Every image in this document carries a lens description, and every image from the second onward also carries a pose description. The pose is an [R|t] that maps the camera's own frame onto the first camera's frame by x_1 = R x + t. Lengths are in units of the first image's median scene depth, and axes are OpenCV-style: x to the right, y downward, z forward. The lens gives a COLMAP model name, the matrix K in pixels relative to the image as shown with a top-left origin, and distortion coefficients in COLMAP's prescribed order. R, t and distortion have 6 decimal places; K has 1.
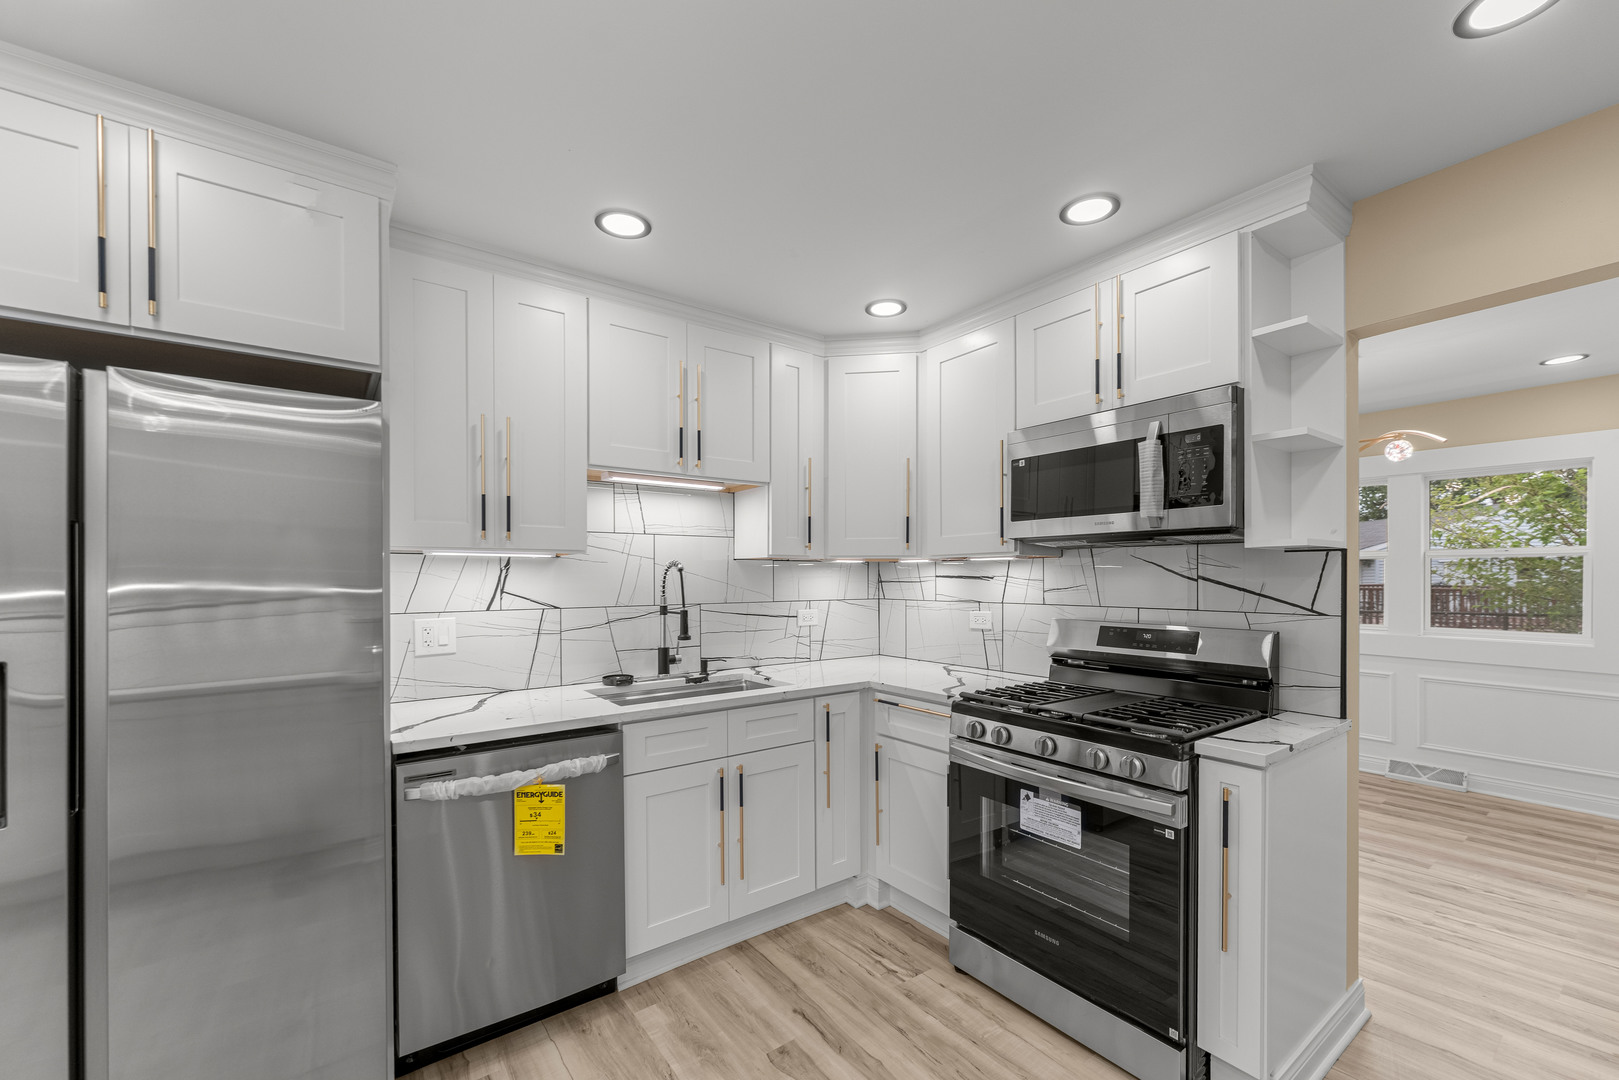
lens RADIAL K [[659.3, 0, 806.4], [0, 659.3, 574.7], [0, 0, 1]] dist [-0.000137, -0.000266]
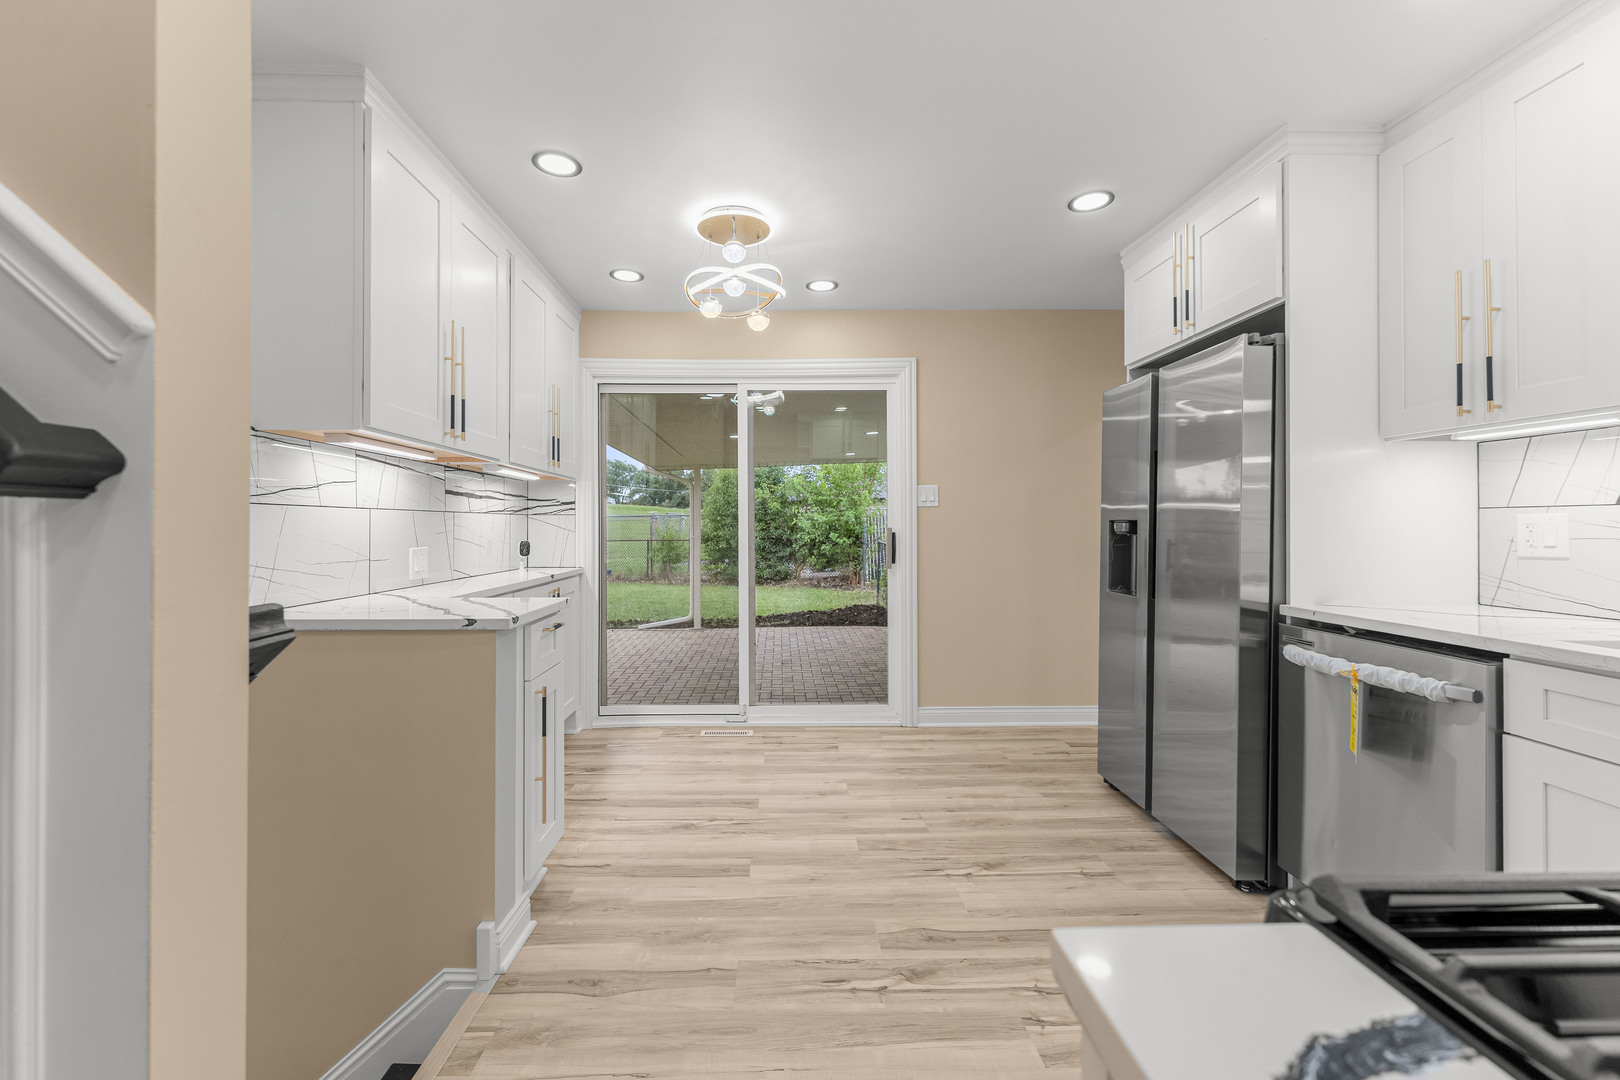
lens RADIAL K [[651.9, 0, 795.3], [0, 651.9, 515.6], [0, 0, 1]] dist [0.000278, -0.000159]
pose [[-0.568528, -0.007540, -0.822630, 0.644020], [0.002599, 0.999937, -0.010962, 0.077123], [0.822660, -0.008370, -0.568472, 0.709601]]
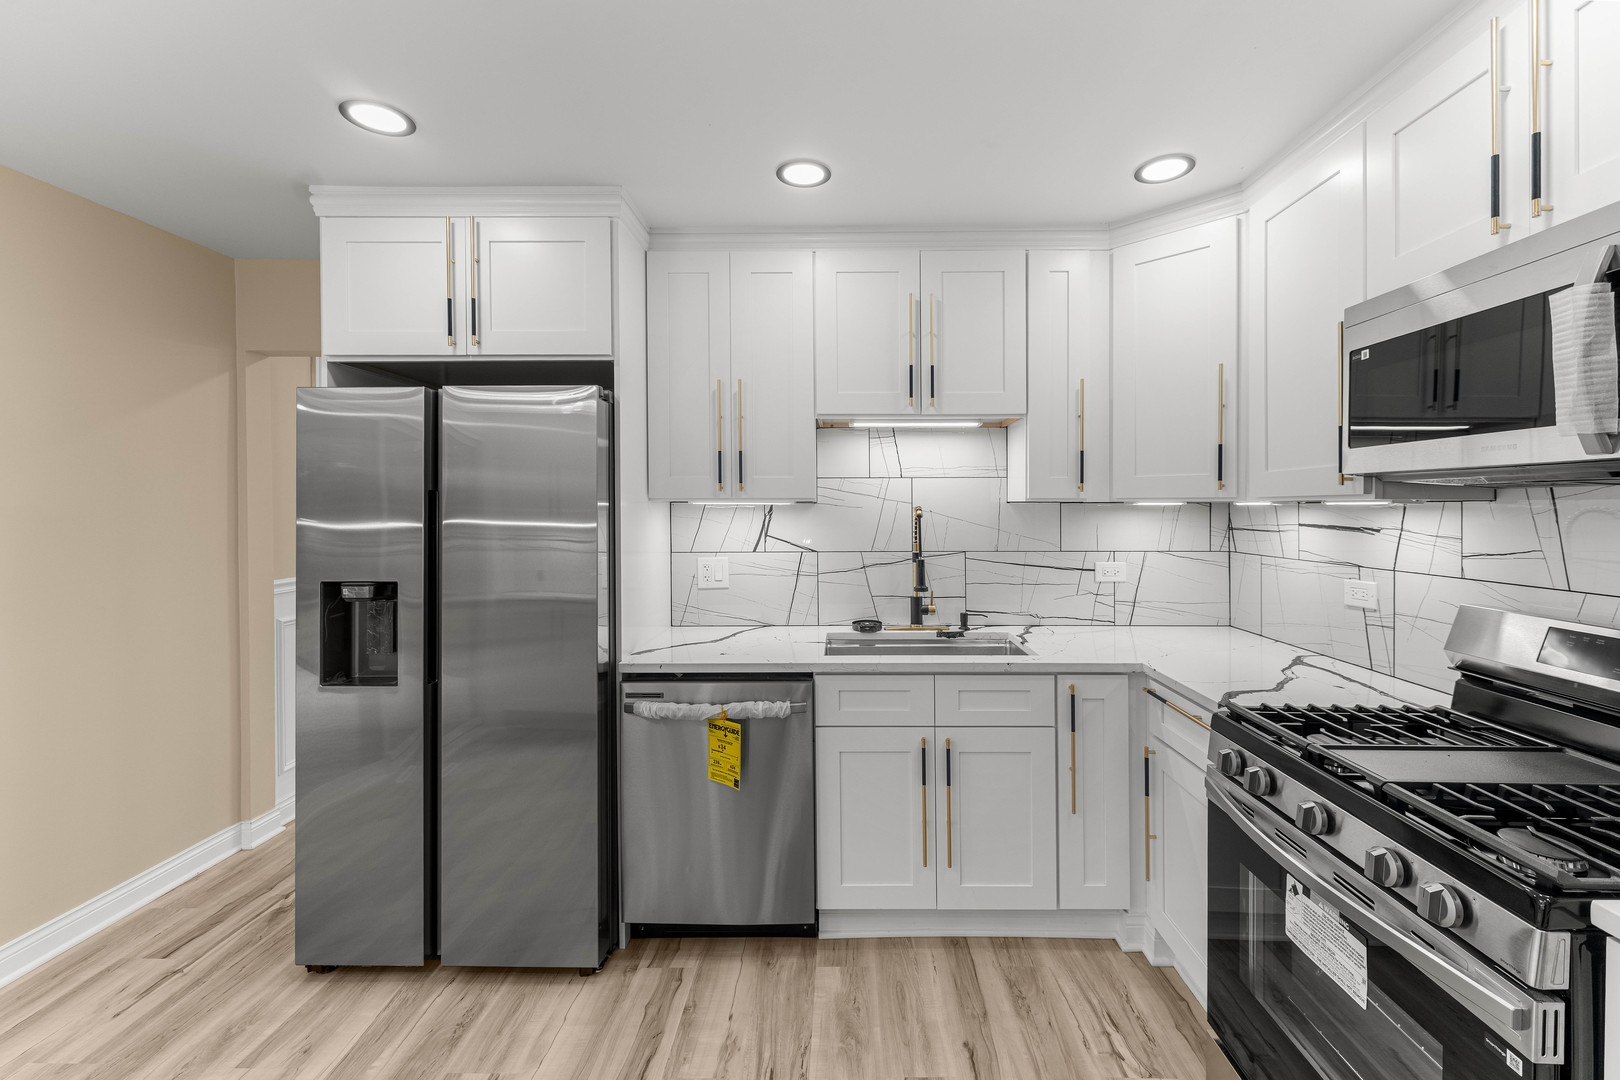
lens RADIAL K [[661.9, 0, 828.9], [0, 661.9, 507.7], [0, 0, 1]] dist [0.000714, -0.000382]
pose [[0.797640, 0.003050, -0.603126, 0.311535], [0.001598, 0.999973, 0.007169, -0.029876], [0.603132, -0.006682, 0.797614, 0.194447]]
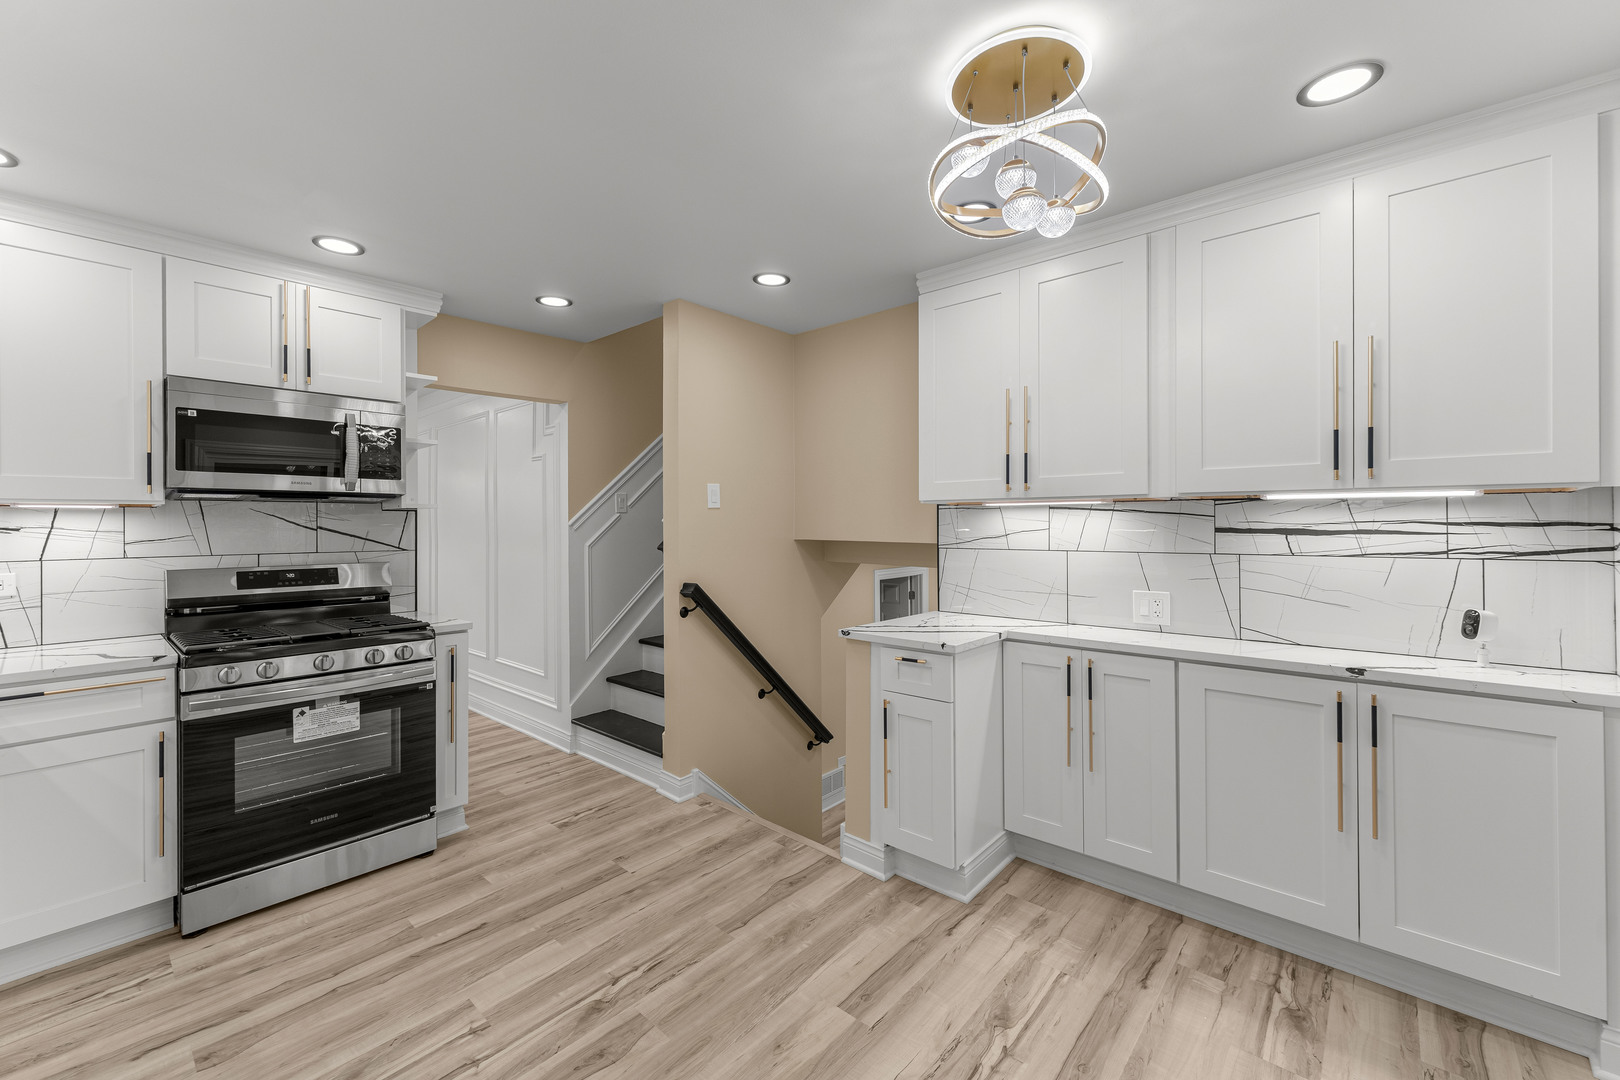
lens RADIAL K [[656.1, 0, 805.5], [0, 656.1, 520.7], [0, 0, 1]] dist [-0.001415, -0.000348]
pose [[-0.214323, 0.011362, 0.976697, -0.869640], [0.005057, 0.999932, -0.010523, 0.008904], [-0.976750, 0.002684, -0.214366, 0.320398]]
